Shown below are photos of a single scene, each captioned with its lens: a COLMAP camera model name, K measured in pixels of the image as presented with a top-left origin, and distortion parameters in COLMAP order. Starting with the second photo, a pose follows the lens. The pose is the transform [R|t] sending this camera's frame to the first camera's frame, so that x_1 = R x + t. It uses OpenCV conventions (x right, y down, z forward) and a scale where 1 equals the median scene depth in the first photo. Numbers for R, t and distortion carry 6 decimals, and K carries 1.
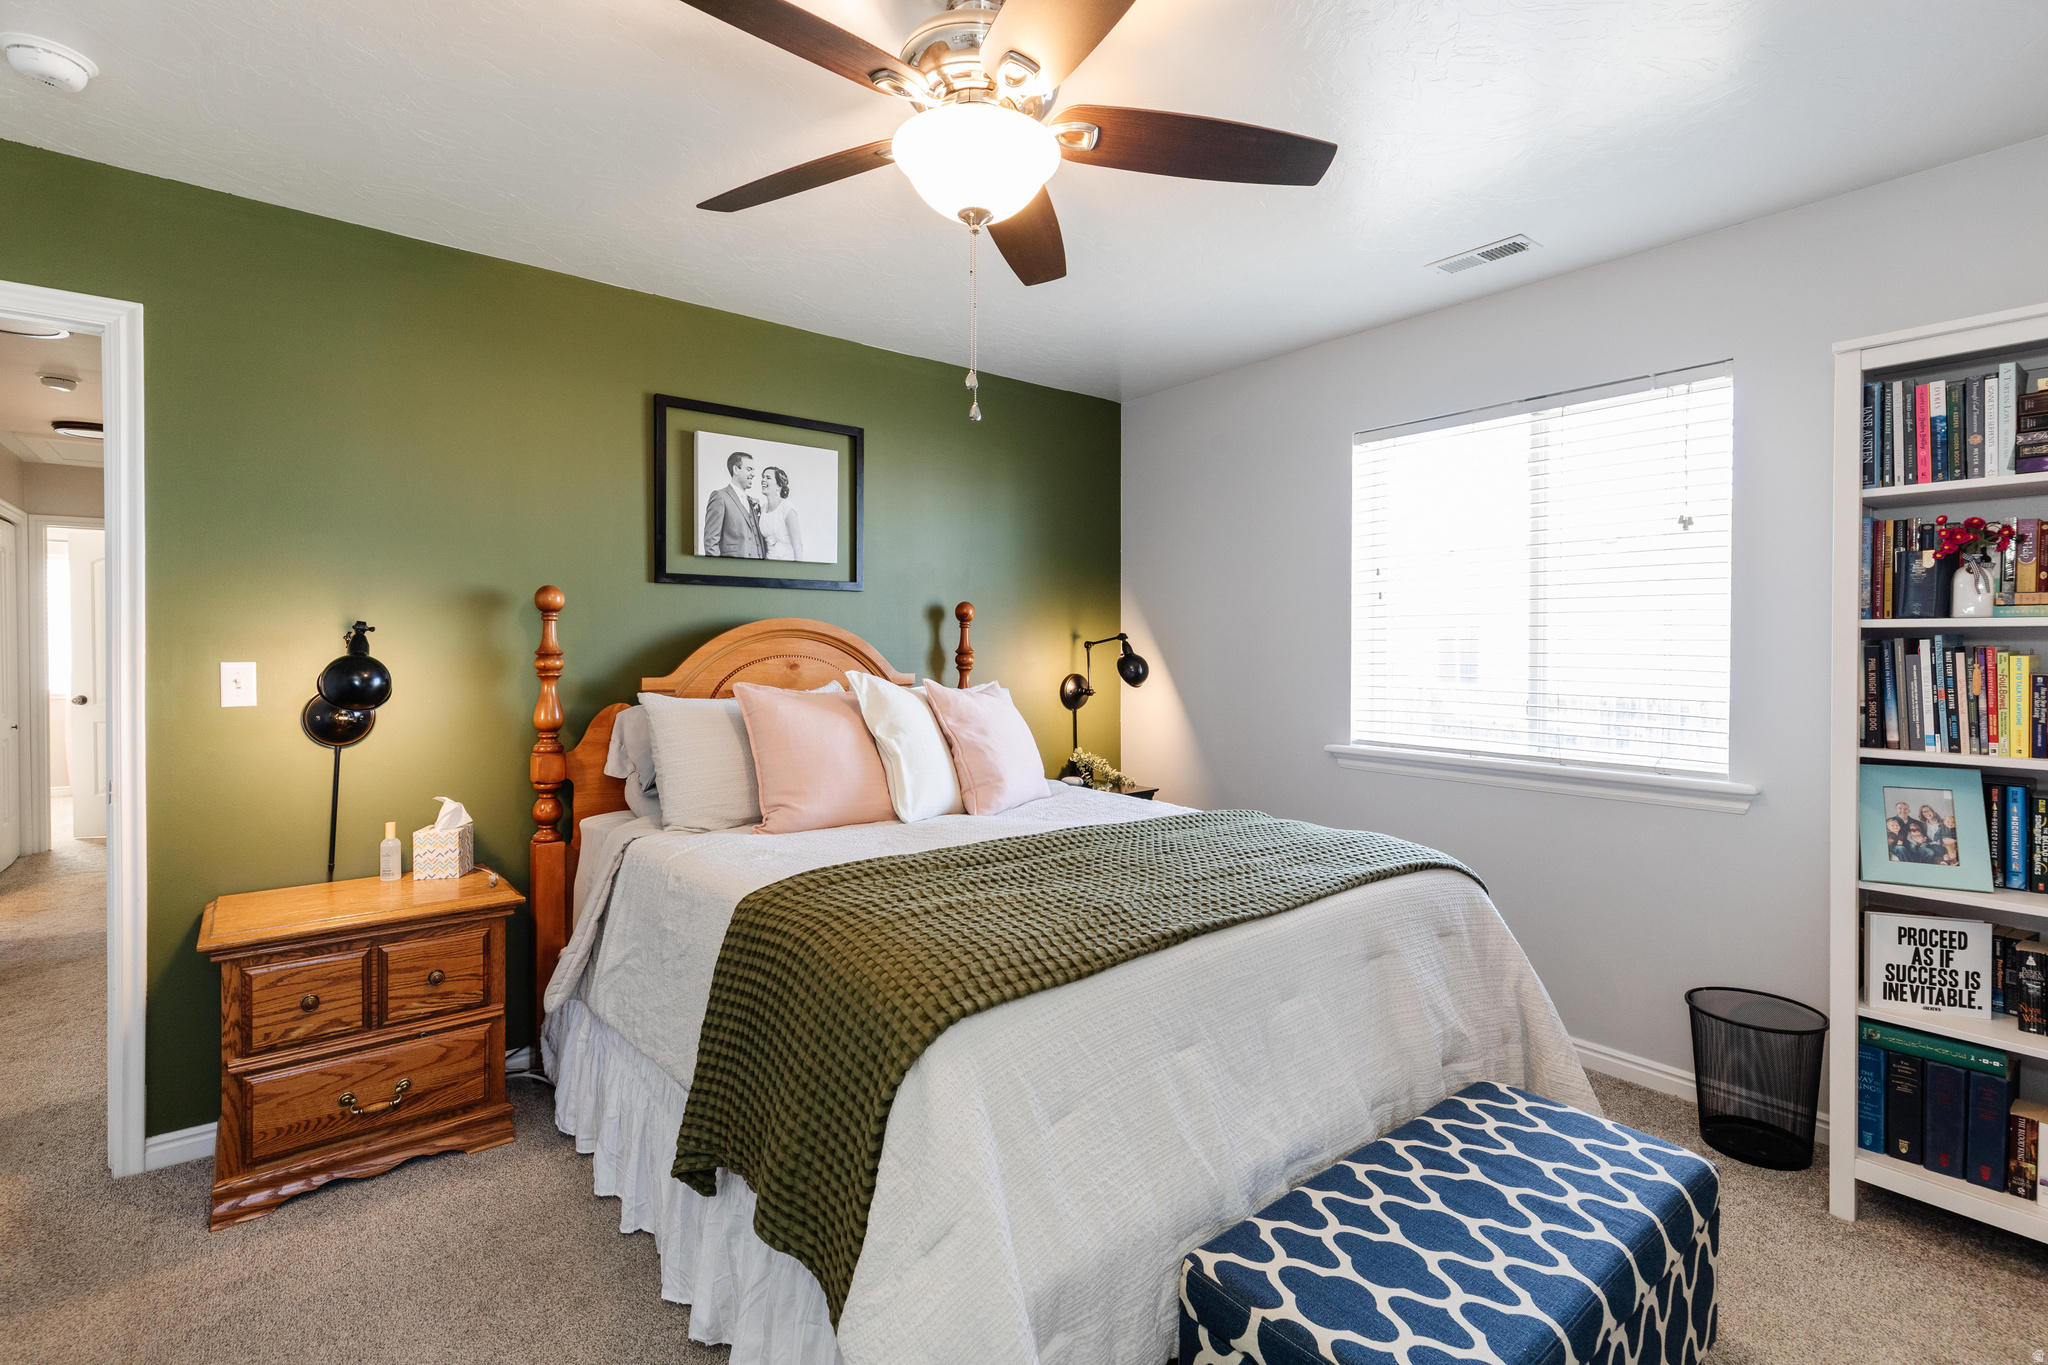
lens RADIAL K [[944.8, 0, 1030.8], [0, 944.8, 652.4], [0, 0, 1]] dist [0.009521, -0.001414]
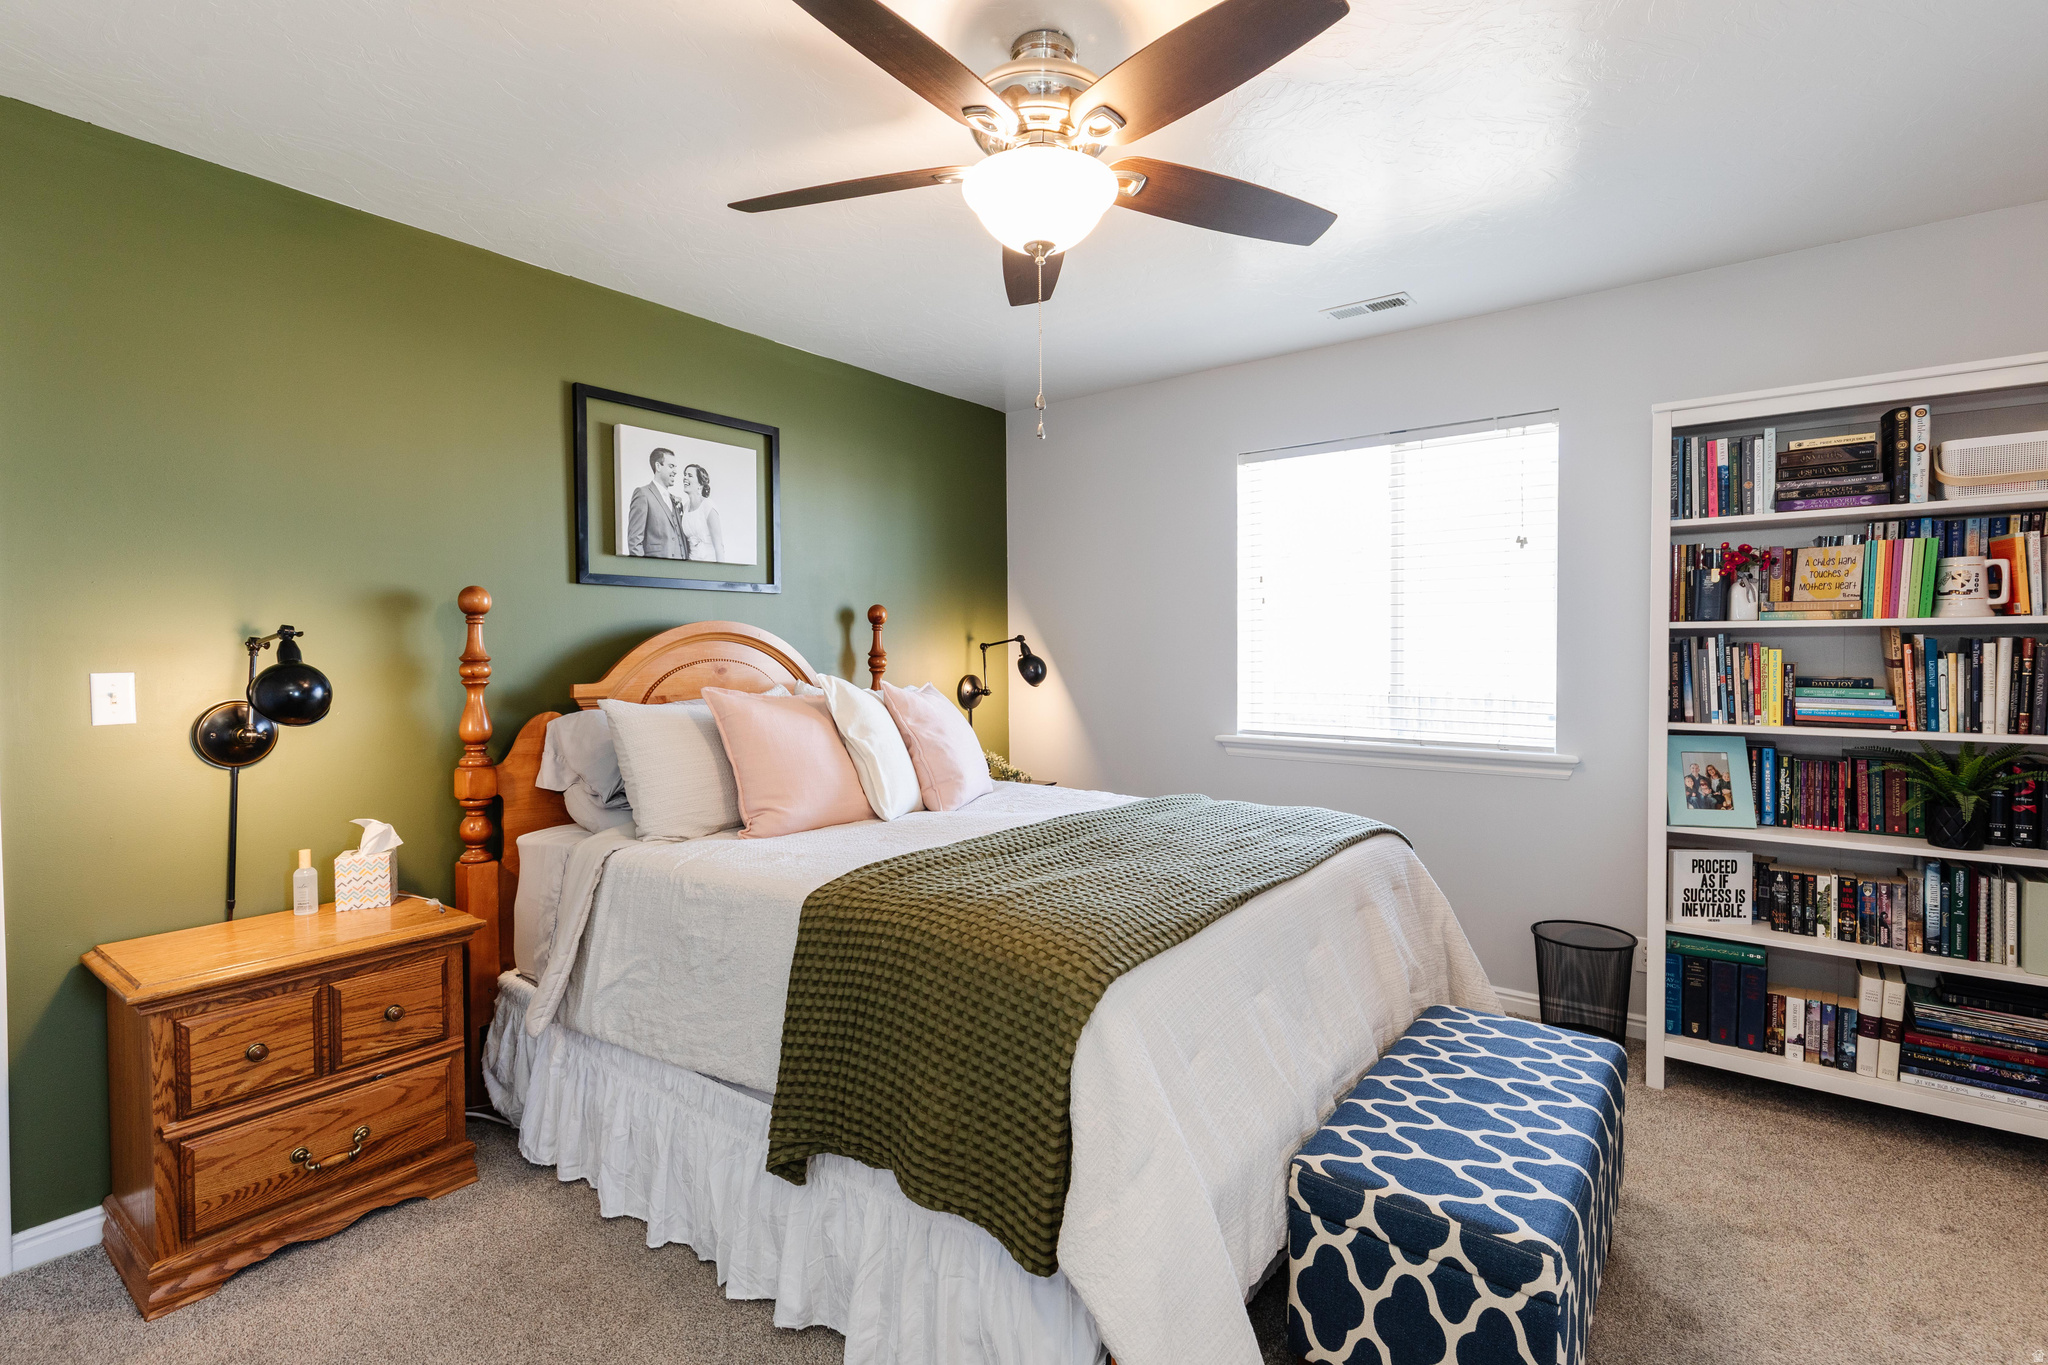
lens RADIAL K [[944.8, 0, 1039.0], [0, 944.8, 666.9], [0, 0, 1]] dist [0.009521, -0.001414]
pose [[0.971436, -0.012020, 0.236996, -0.242515], [0.008870, 0.999858, 0.014352, -0.000105], [-0.237134, -0.011840, 0.971405, -0.038418]]
